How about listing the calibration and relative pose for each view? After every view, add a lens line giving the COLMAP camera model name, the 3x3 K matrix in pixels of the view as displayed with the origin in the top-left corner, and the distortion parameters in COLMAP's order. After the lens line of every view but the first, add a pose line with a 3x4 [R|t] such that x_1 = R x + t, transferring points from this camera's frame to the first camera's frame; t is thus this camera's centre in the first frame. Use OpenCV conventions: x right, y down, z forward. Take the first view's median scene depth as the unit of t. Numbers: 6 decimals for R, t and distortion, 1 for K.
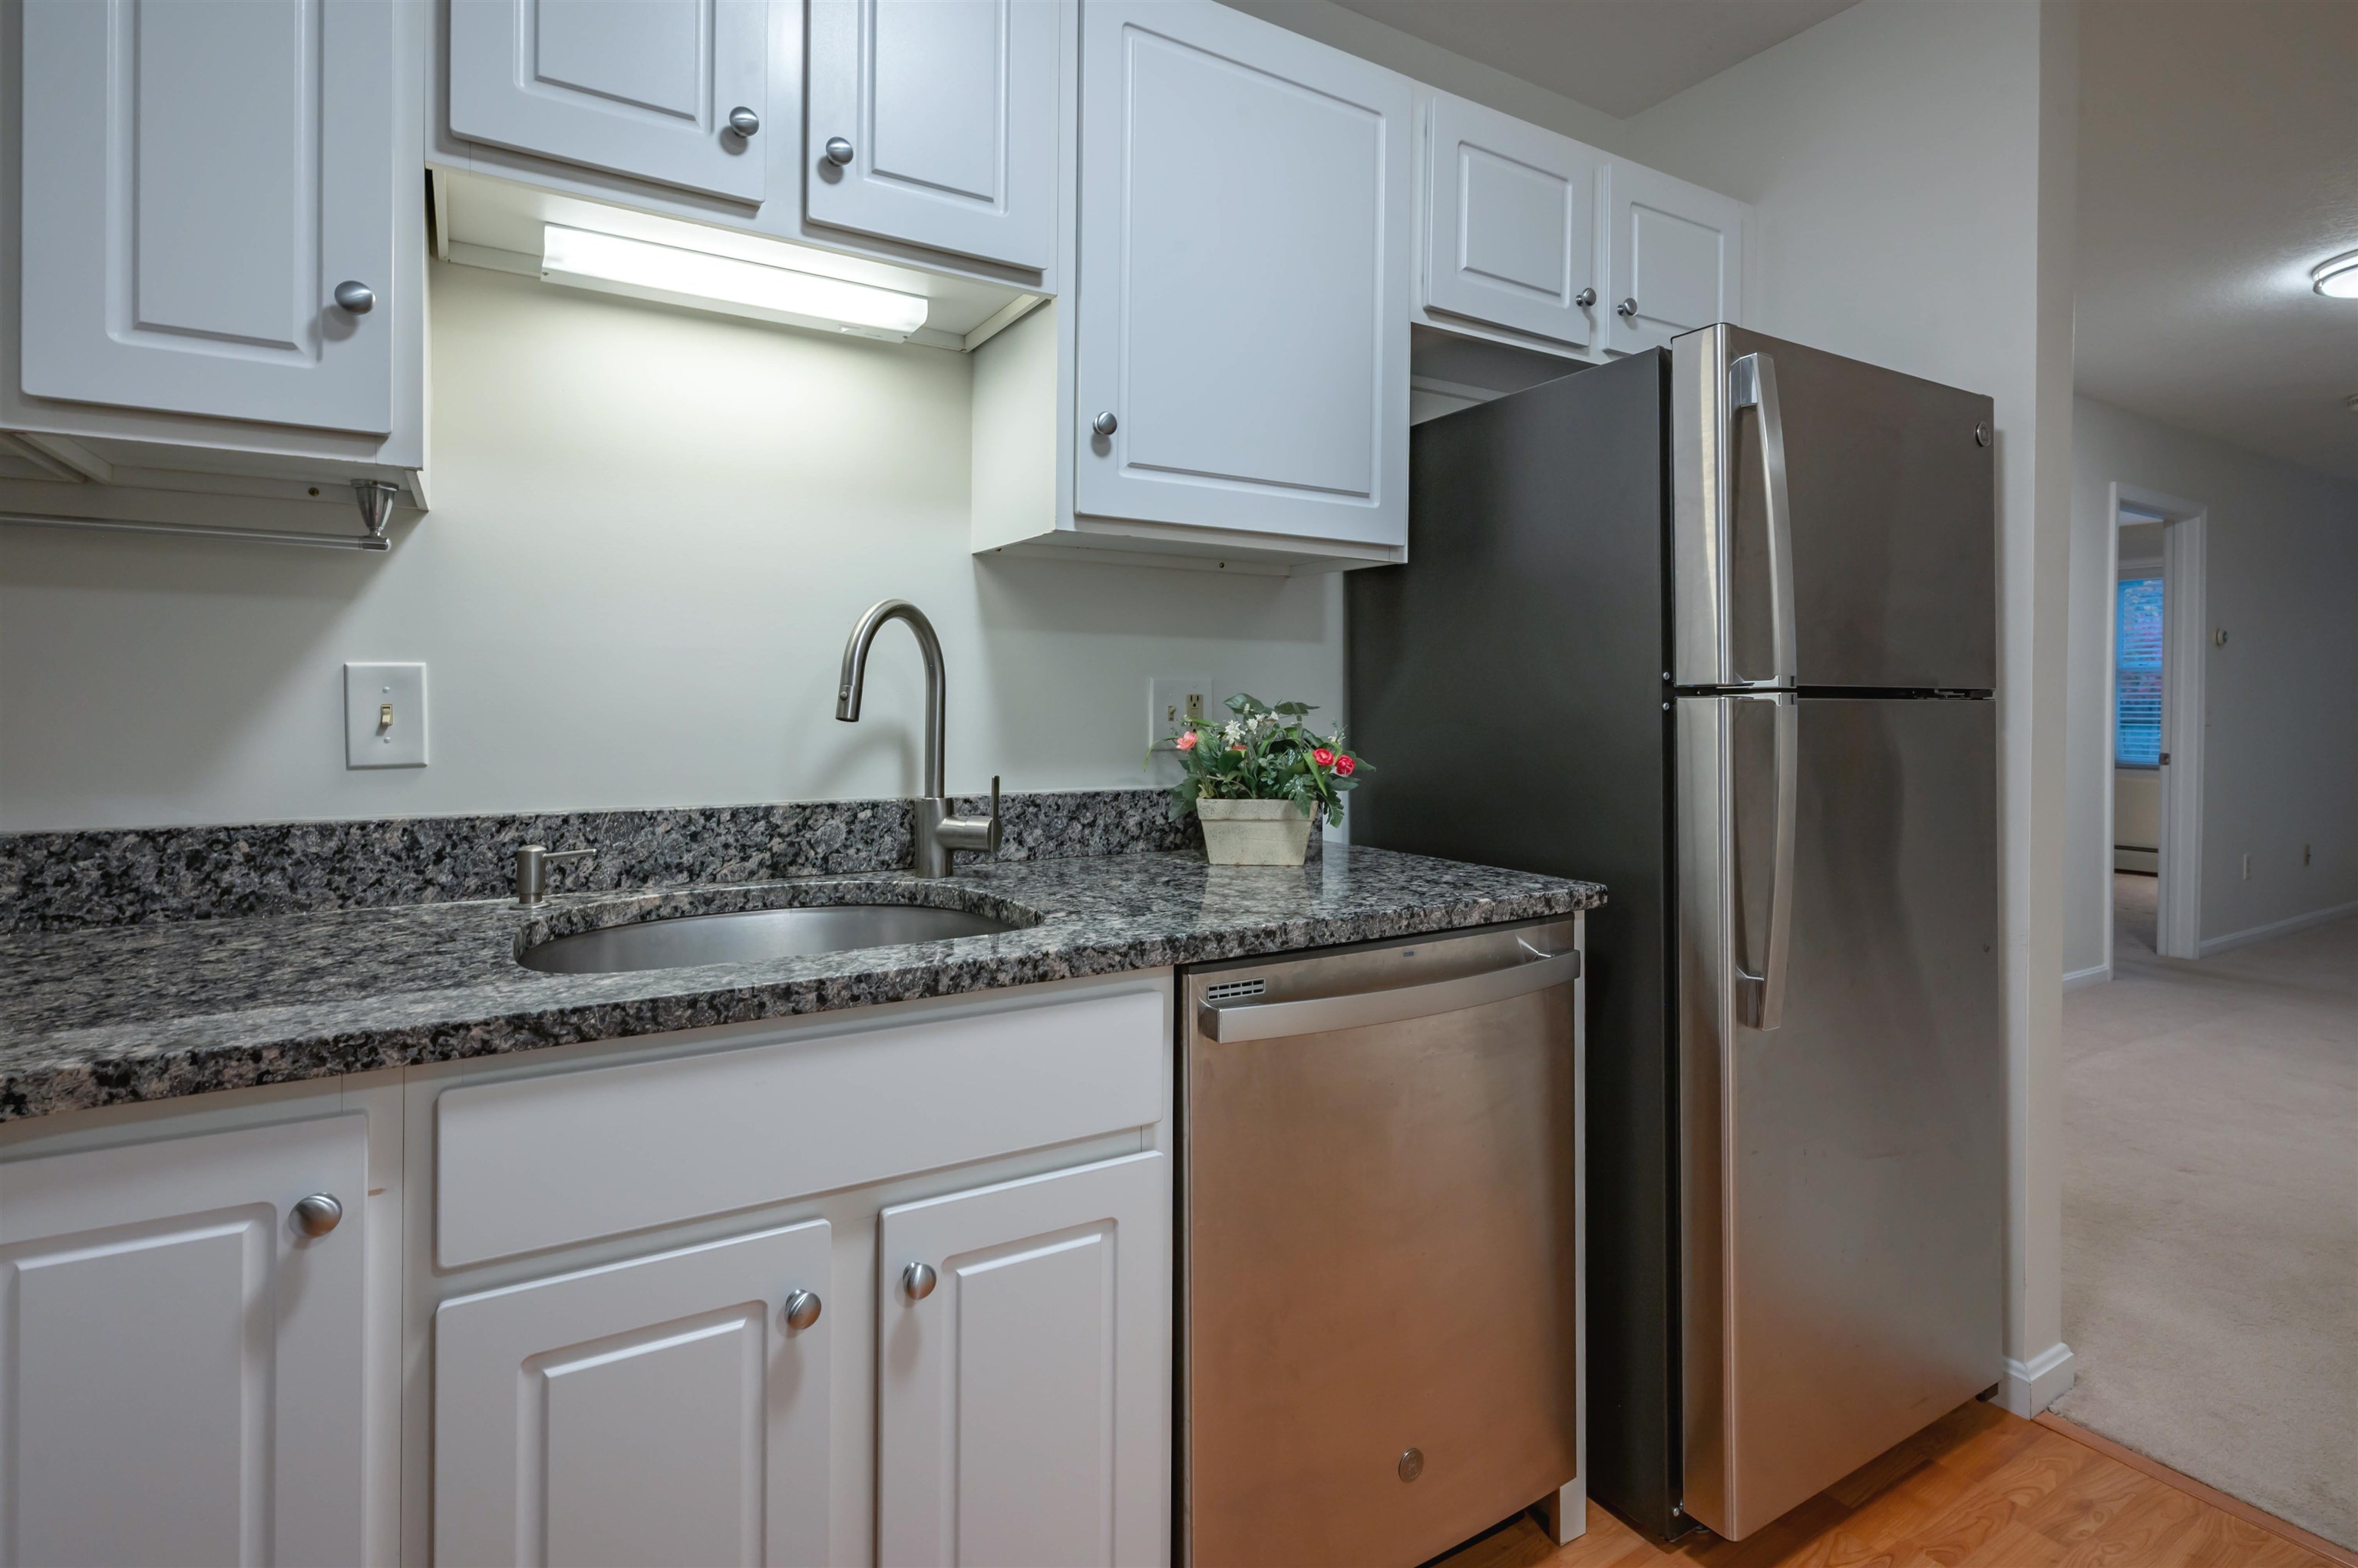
lens RADIAL K [[1167.4, 0, 1159.3], [0, 1167.4, 725.5], [0, 0, 1]] dist [0.002398, -0.000006]
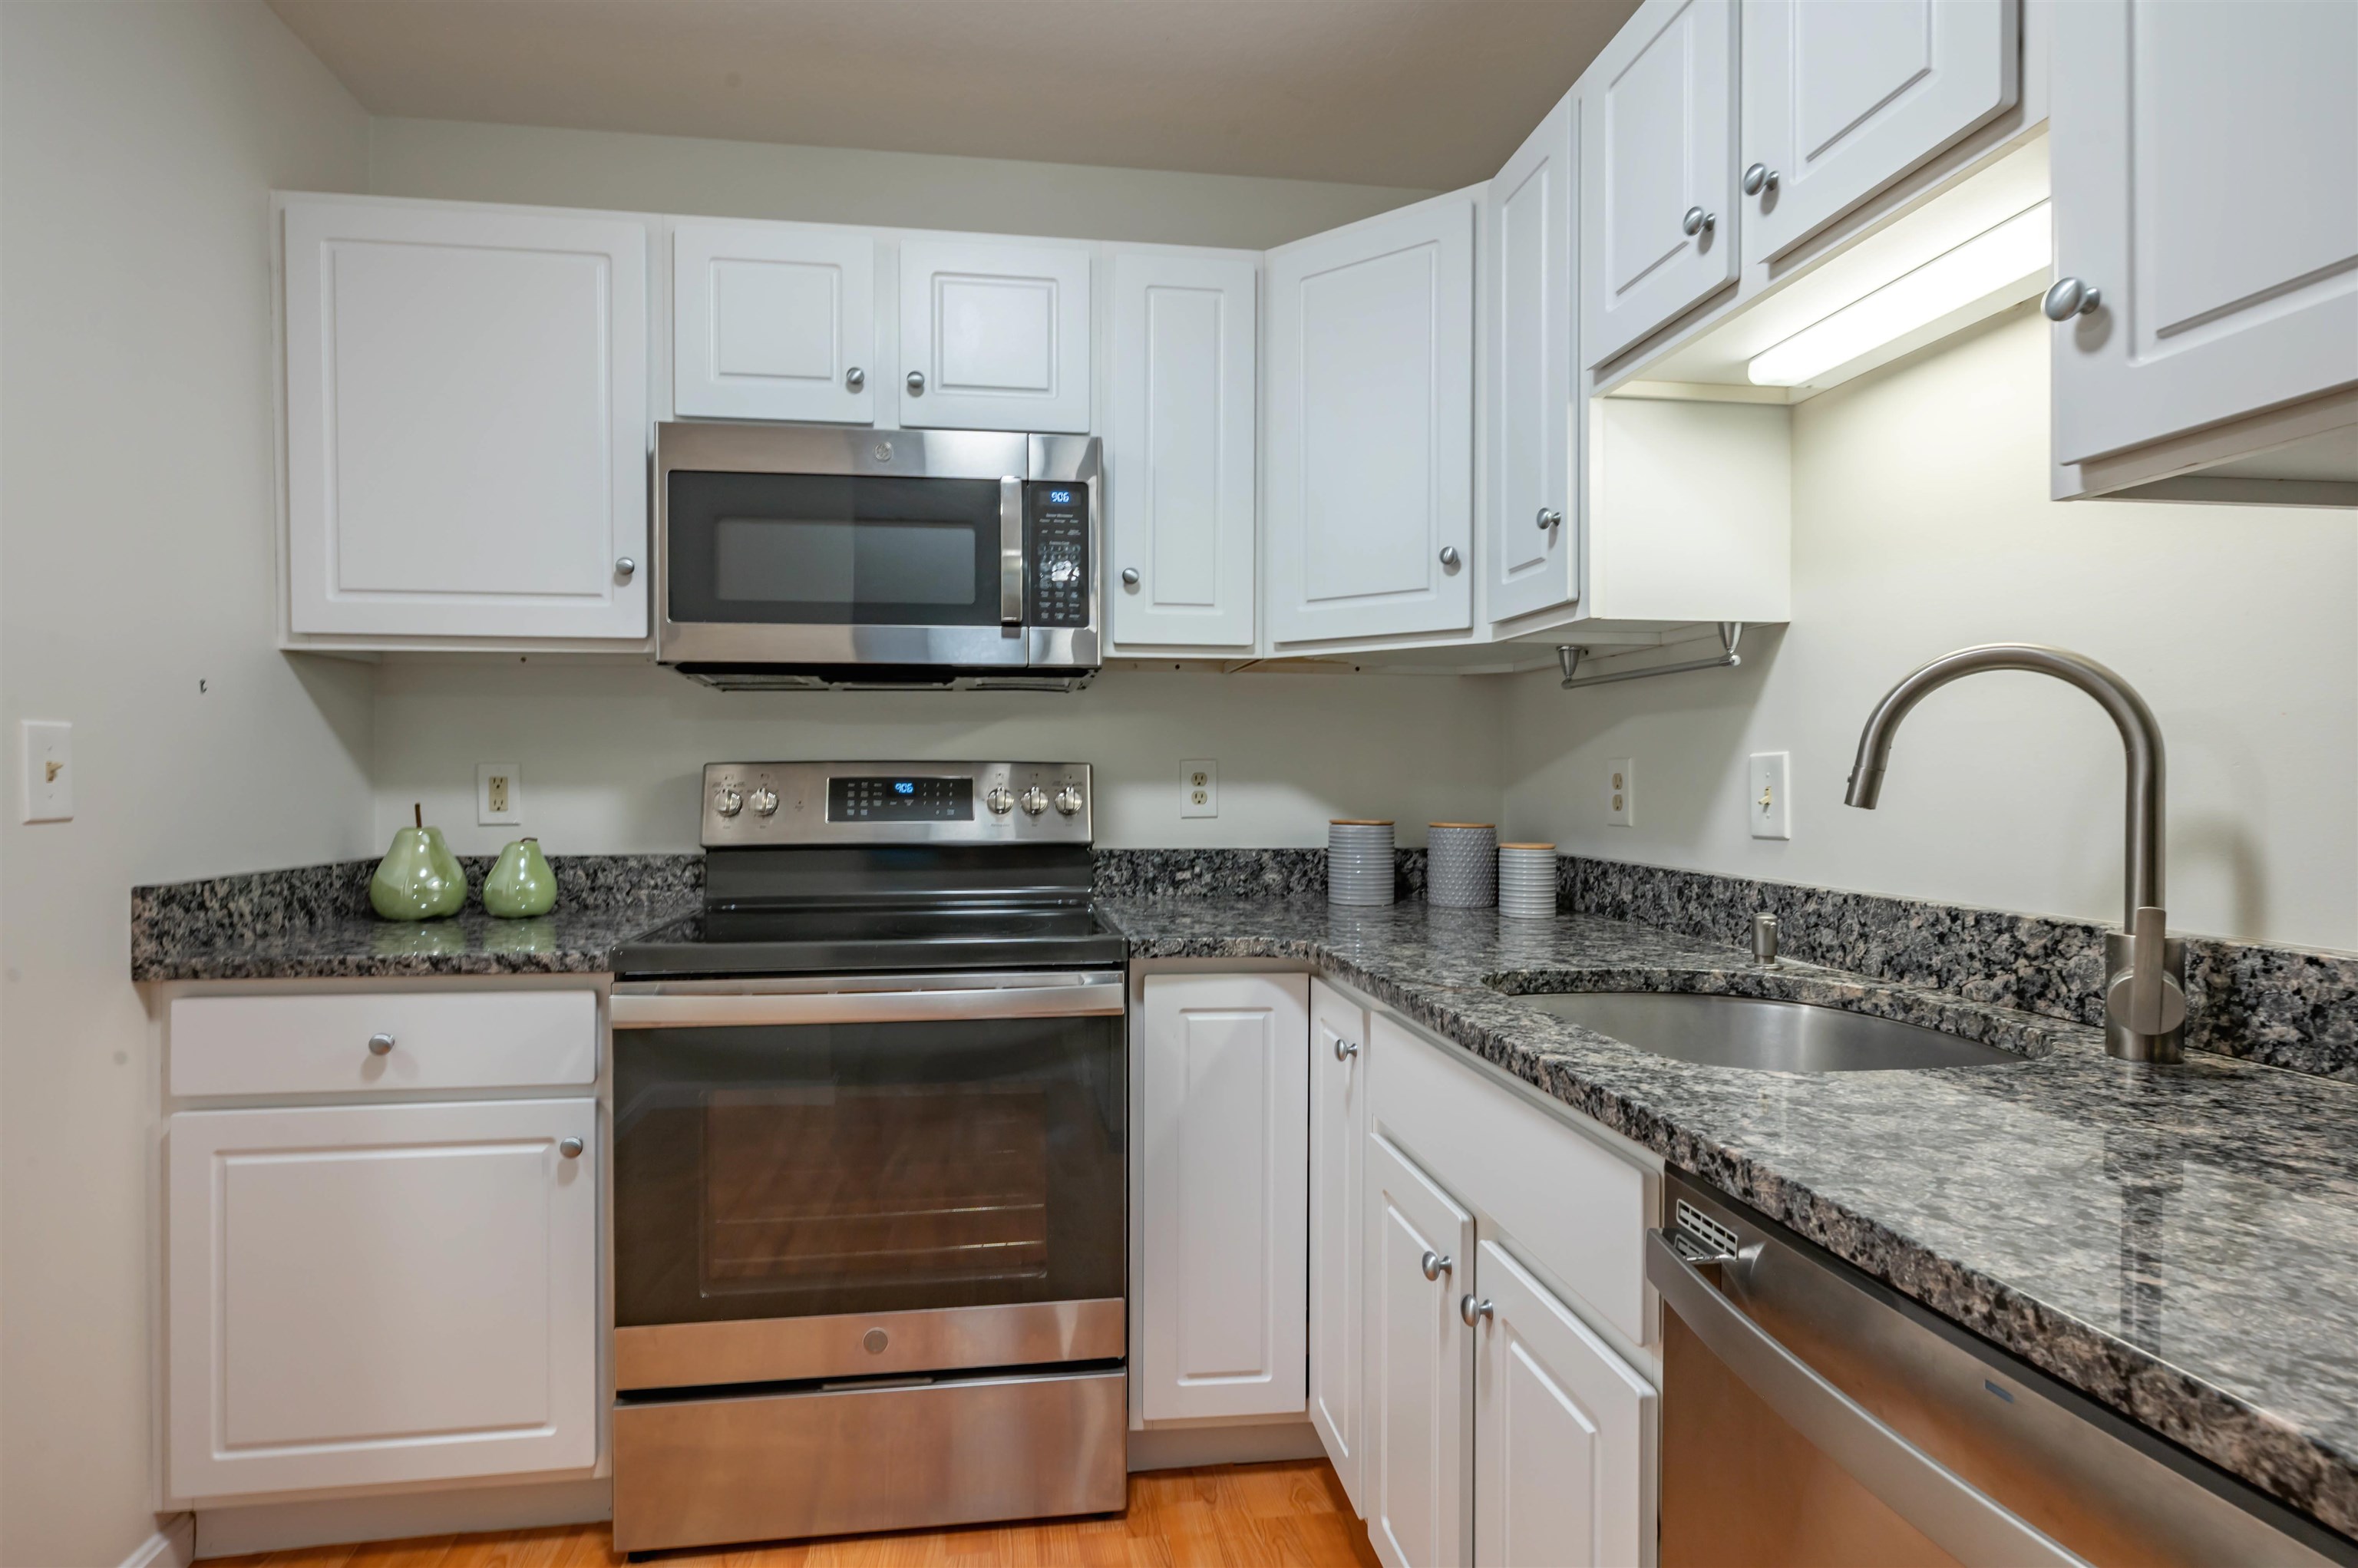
lens RADIAL K [[1167.4, 0, 1168.7], [0, 1167.4, 776.6], [0, 0, 1]] dist [0.002398, -0.000006]
pose [[-0.372486, -0.007009, -0.928011, 0.640786], [-0.021218, 0.999774, 0.000965, -0.014977], [0.927795, 0.020050, -0.372550, 0.791623]]
